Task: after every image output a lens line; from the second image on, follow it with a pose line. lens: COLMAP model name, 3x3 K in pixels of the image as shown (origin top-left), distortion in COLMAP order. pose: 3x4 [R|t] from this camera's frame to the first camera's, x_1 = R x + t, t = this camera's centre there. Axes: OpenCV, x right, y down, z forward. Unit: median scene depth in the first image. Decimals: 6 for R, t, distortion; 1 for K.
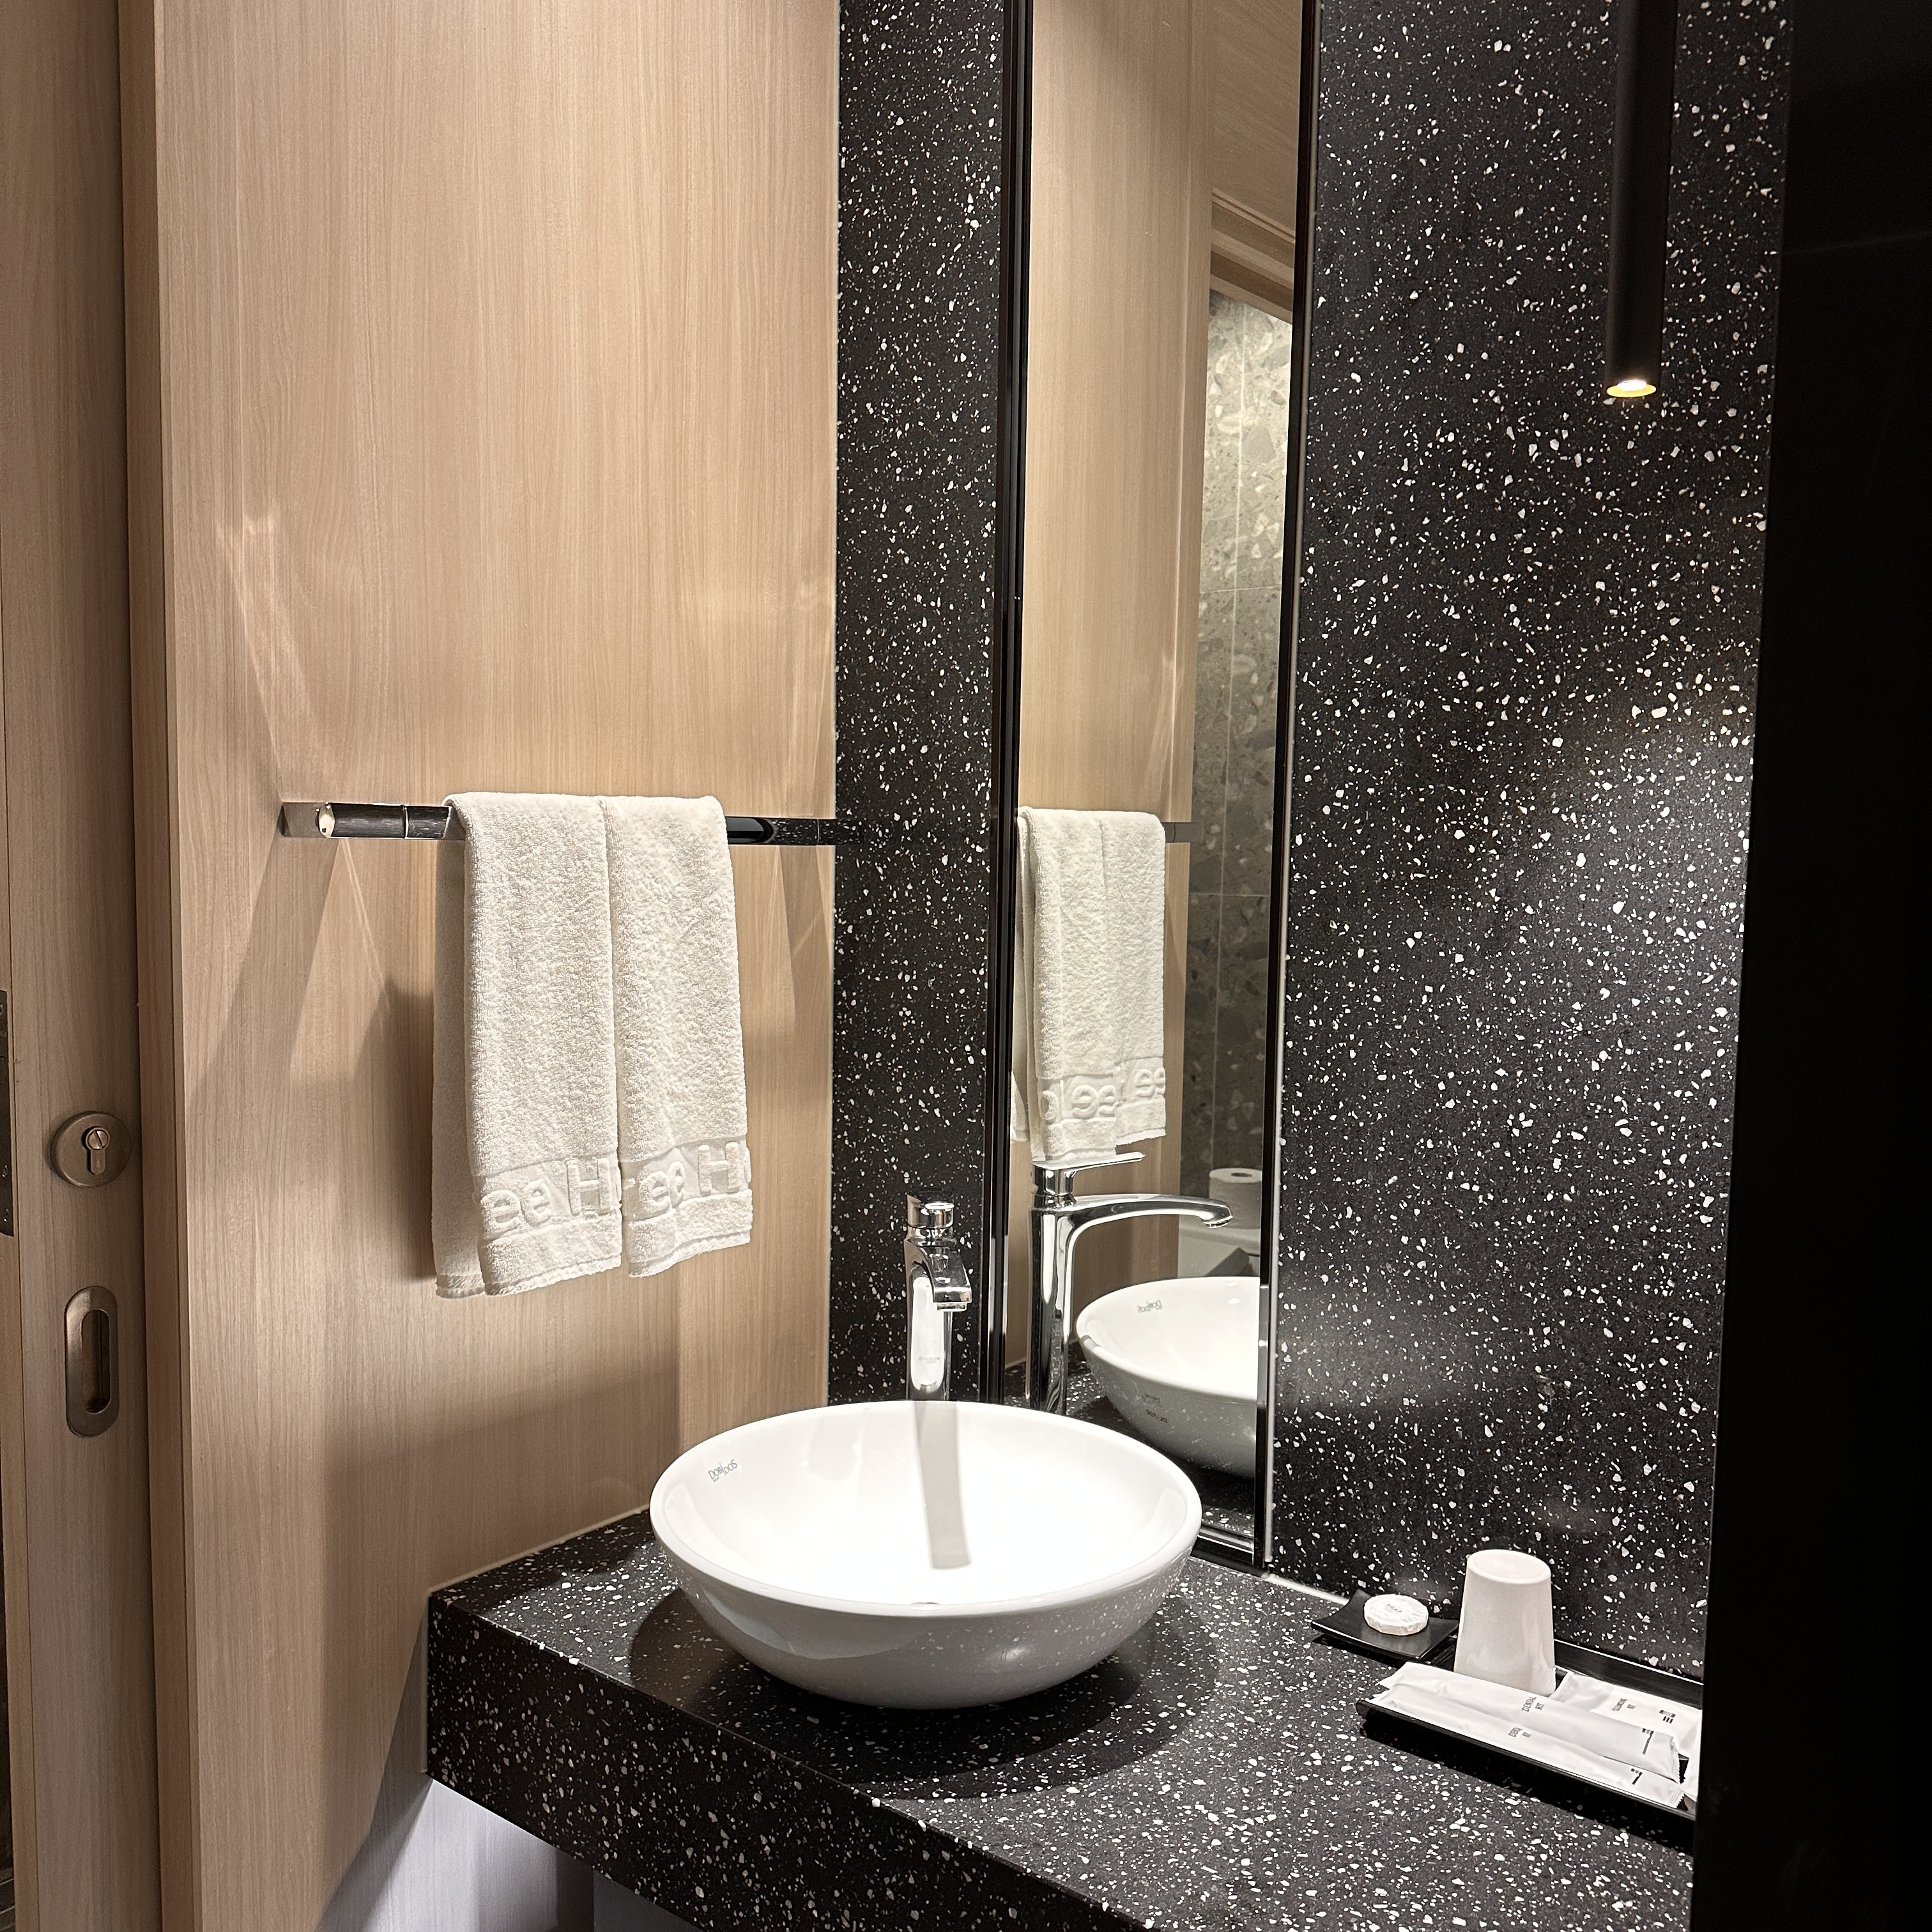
lens RADIAL K [[1764.3, 0, 975.1], [0, 1764.3, 951.7], [0, 0, 1]] dist [0.001614, 0.000000]
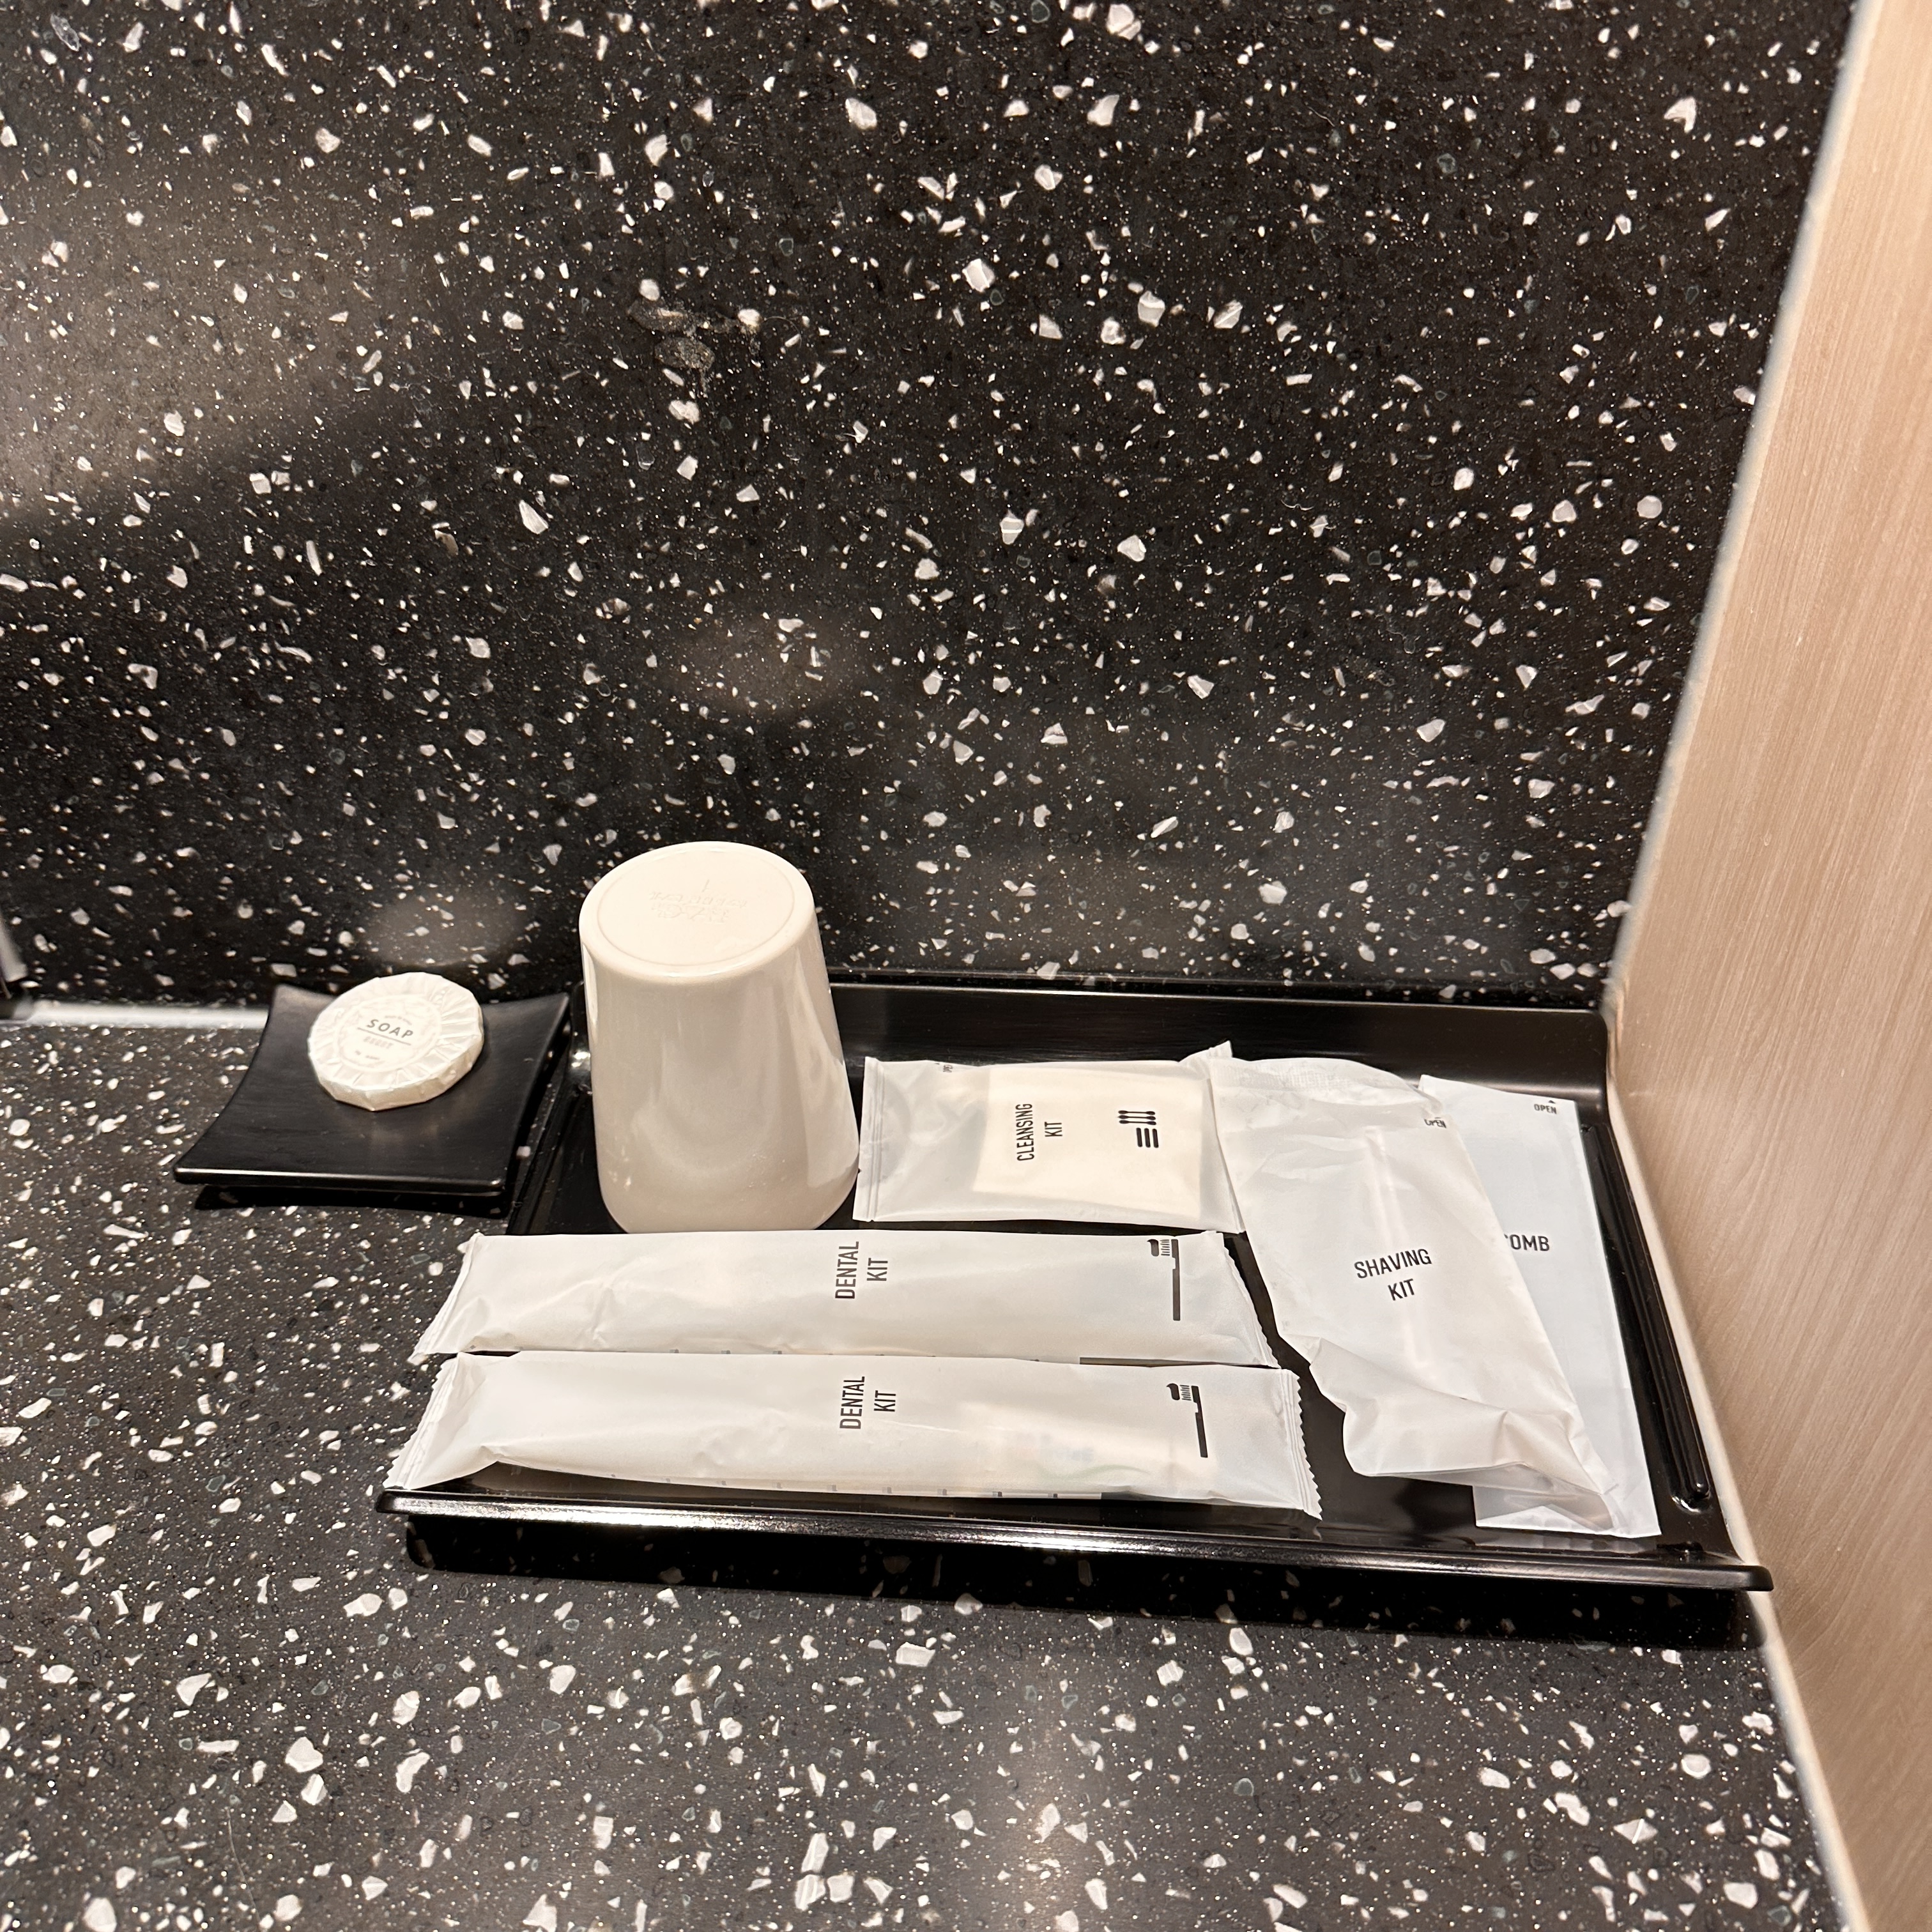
lens RADIAL K [[1764.3, 0, 957.3], [0, 1764.3, 955.0], [0, 0, 1]] dist [0.001614, 0.000000]
pose [[0.810716, -0.374835, 0.449708, 0.086951], [0.063389, 0.819842, 0.569070, 0.077124], [-0.581997, -0.432847, 0.688420, 0.340886]]
